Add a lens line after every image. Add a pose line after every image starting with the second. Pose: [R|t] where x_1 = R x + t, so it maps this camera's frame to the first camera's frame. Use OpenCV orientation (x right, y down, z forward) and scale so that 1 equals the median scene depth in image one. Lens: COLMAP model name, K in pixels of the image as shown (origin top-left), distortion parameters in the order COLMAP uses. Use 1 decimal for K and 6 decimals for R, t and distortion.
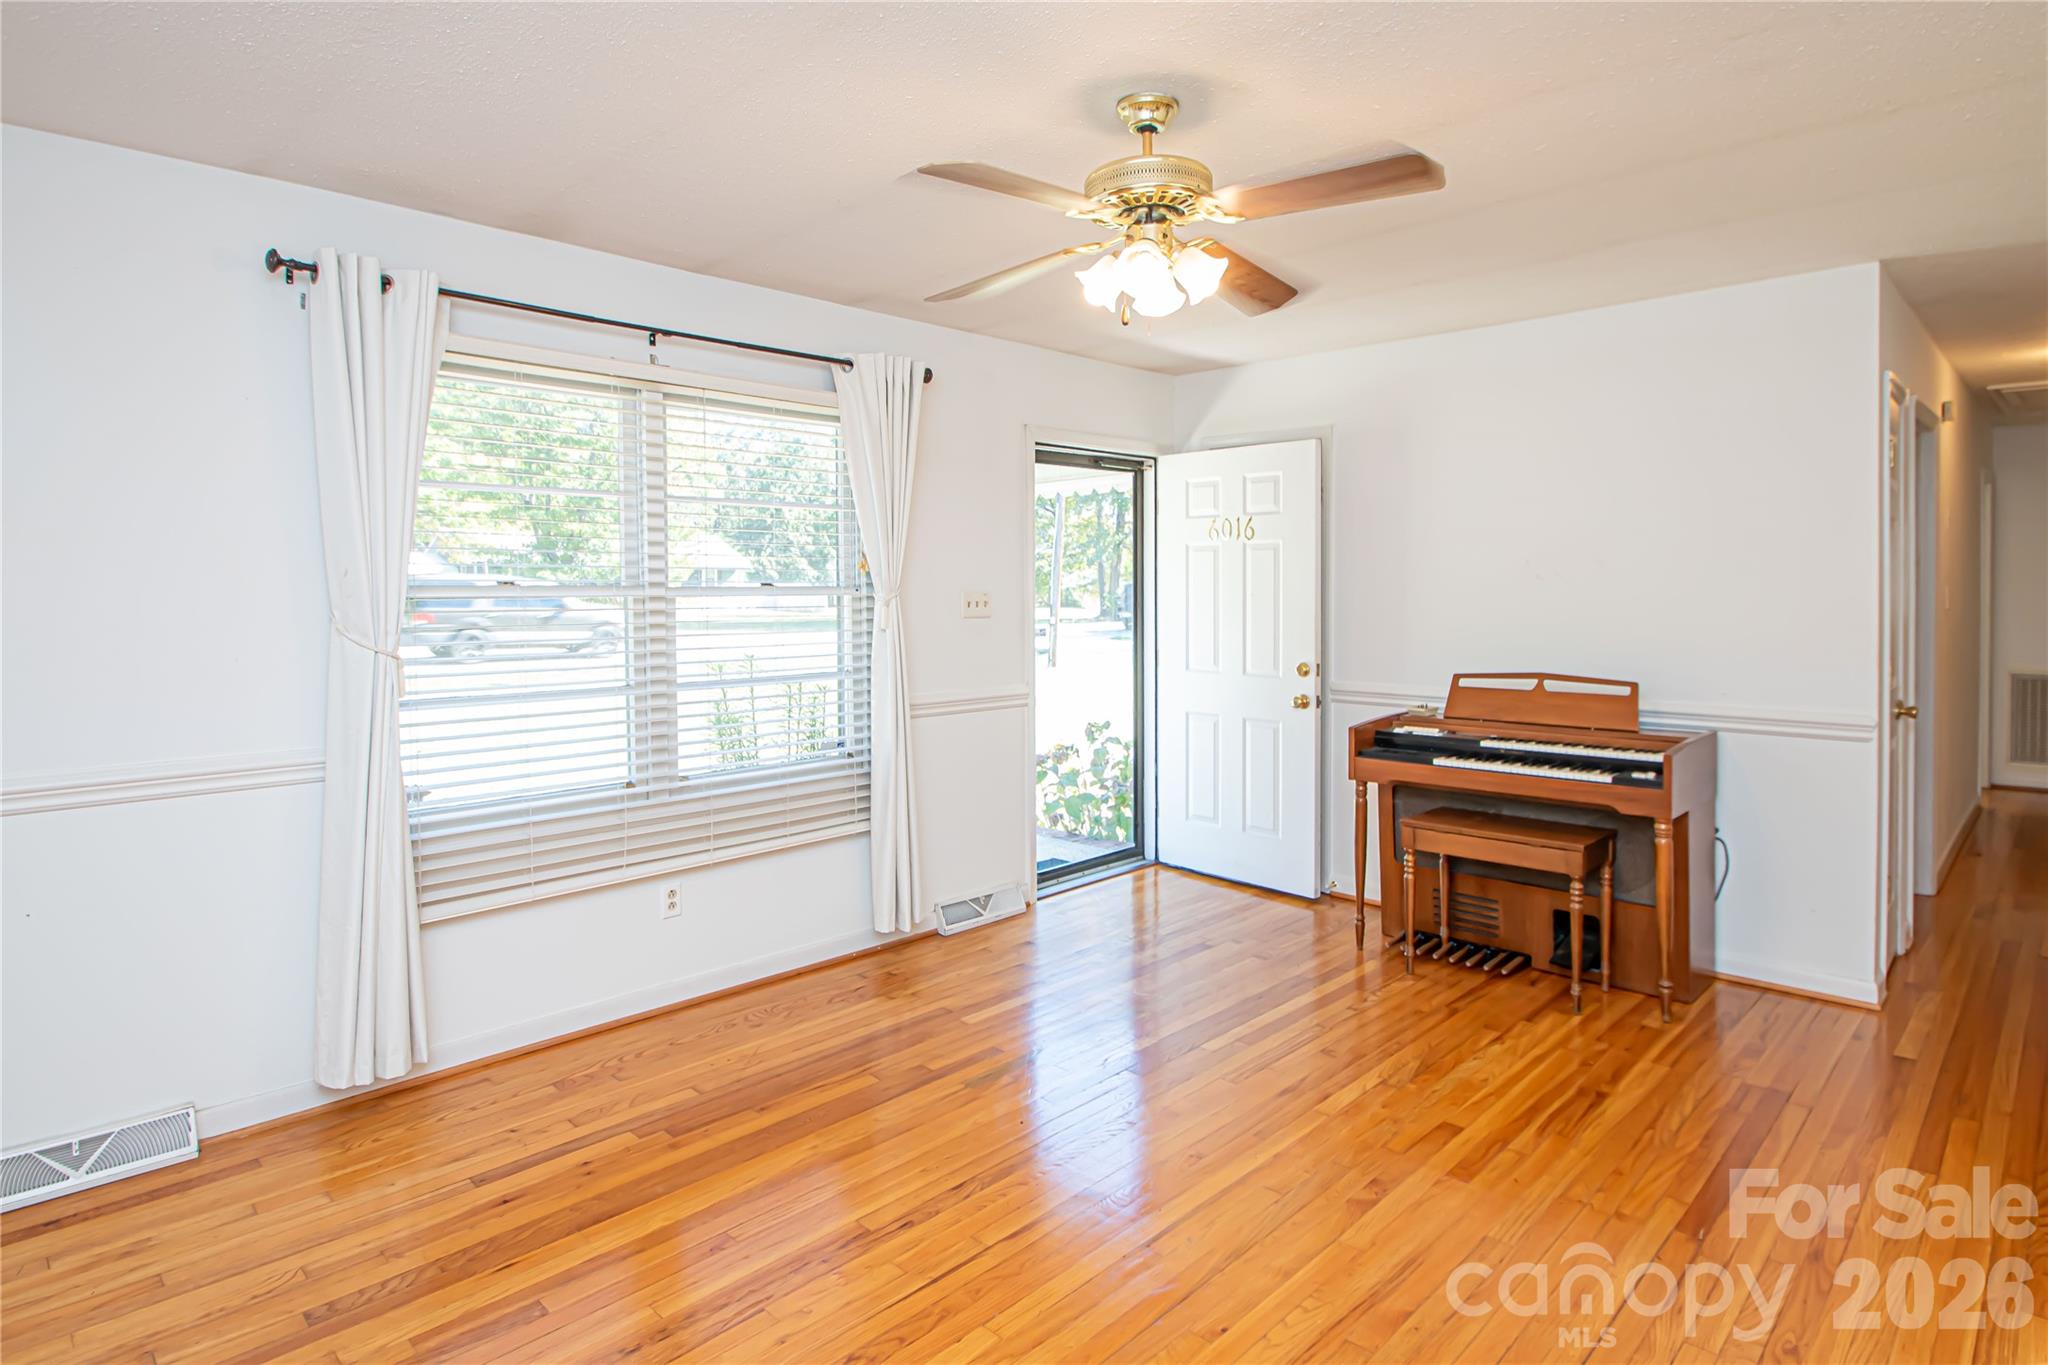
lens RADIAL K [[1107.4, 0, 1068.5], [0, 1107.4, 624.6], [0, 0, 1]] dist [0.010233, -0.005355]
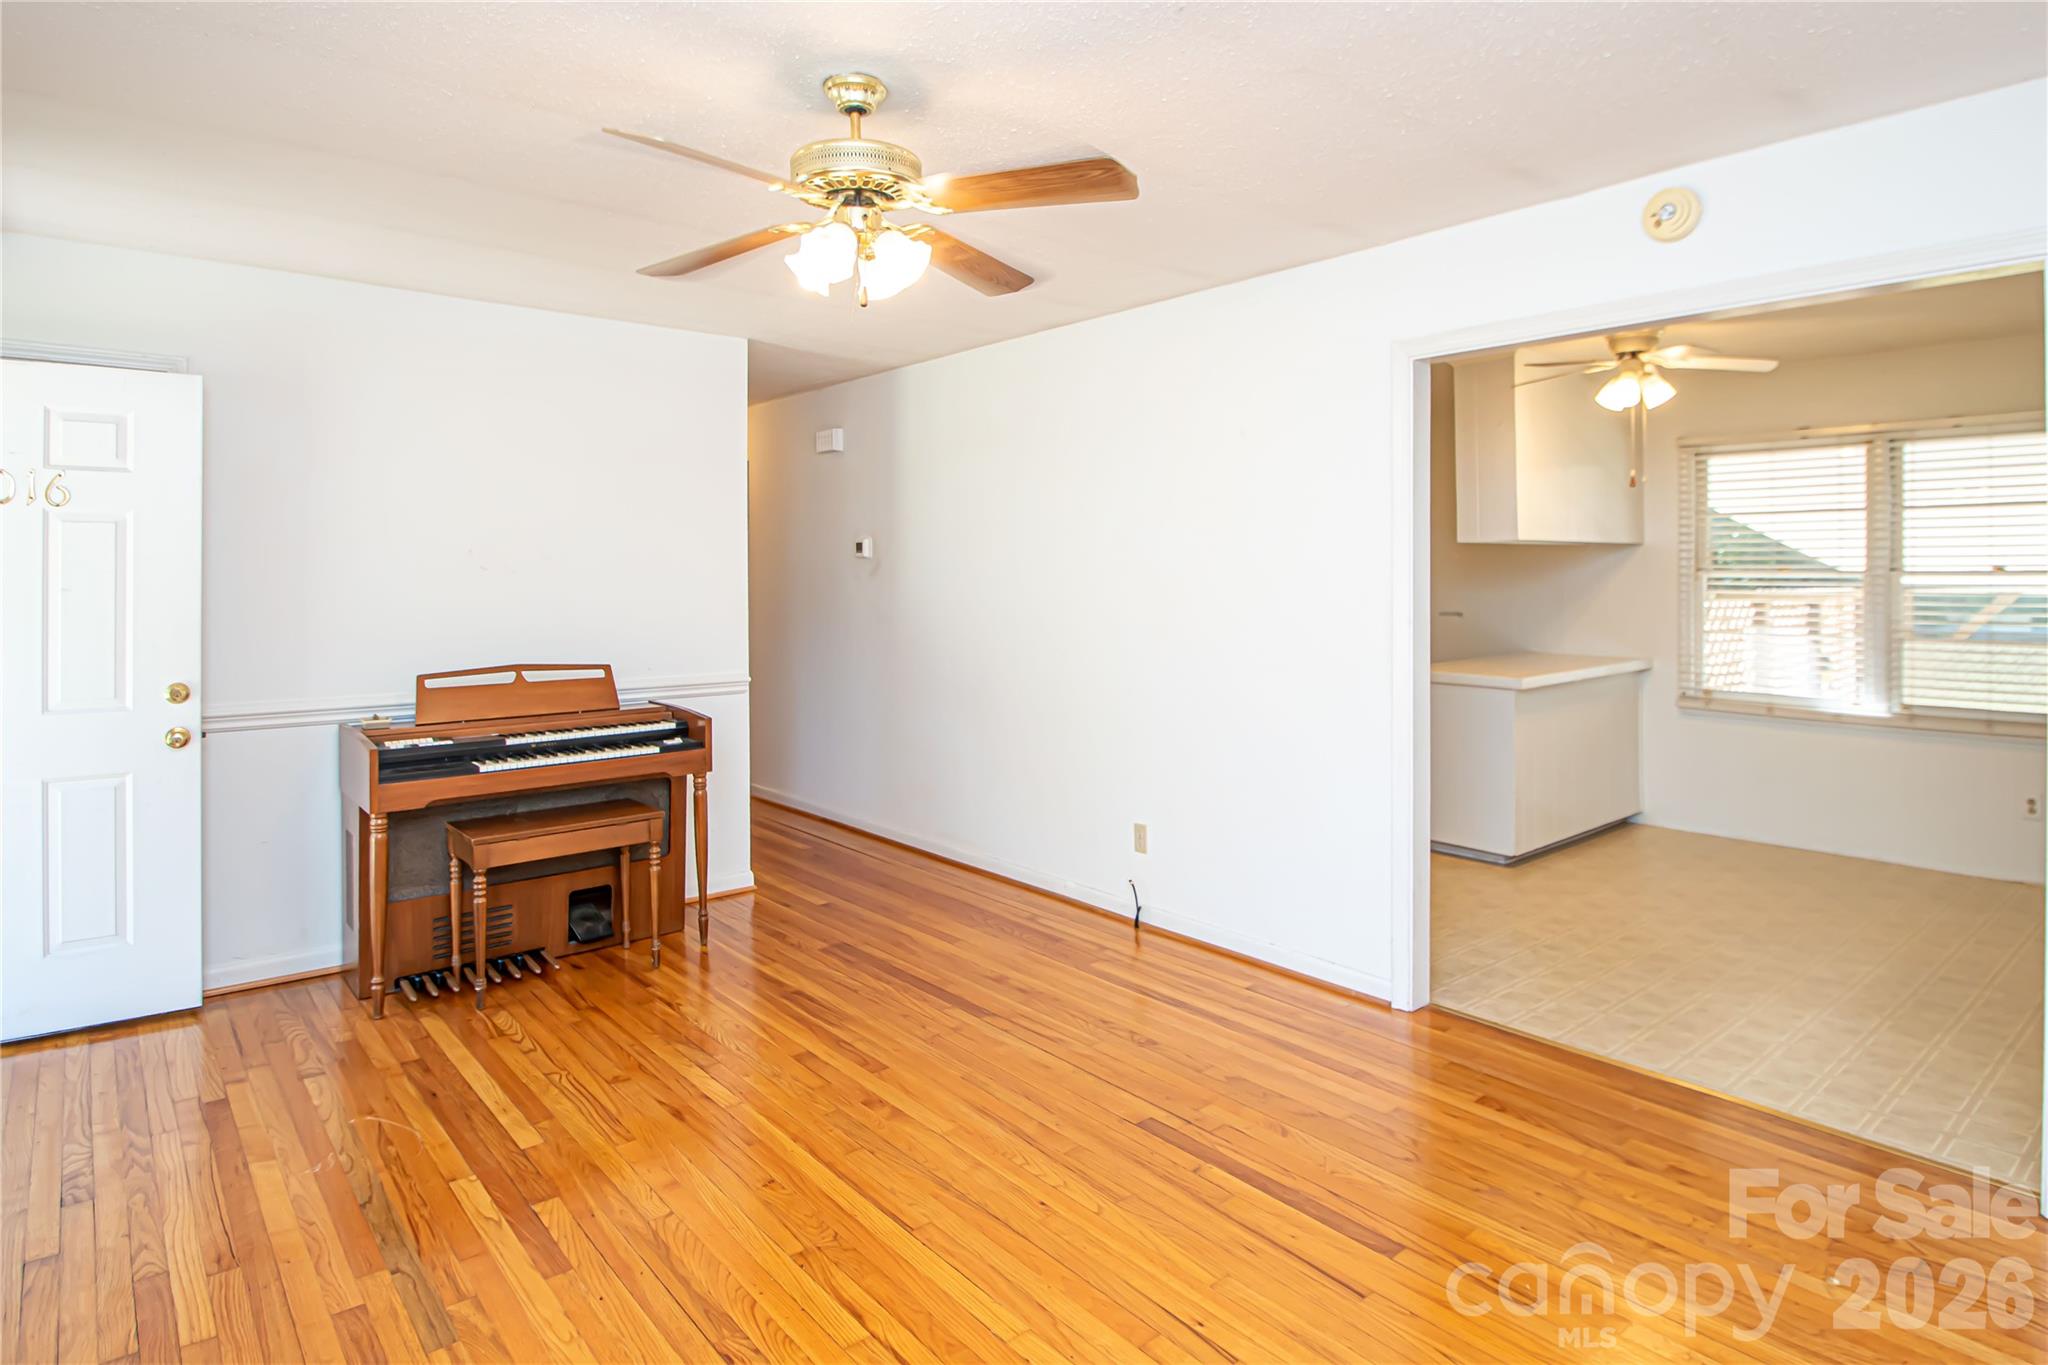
lens RADIAL K [[1112.5, 0, 1067.1], [0, 1112.5, 567.9], [0, 0, 1]] dist [-0.008002, -0.003112]
pose [[0.100539, 0.009088, 0.994892, -0.540988], [0.032460, 0.999396, -0.012409, -0.015444], [-0.994403, 0.033541, 0.100183, 0.429385]]
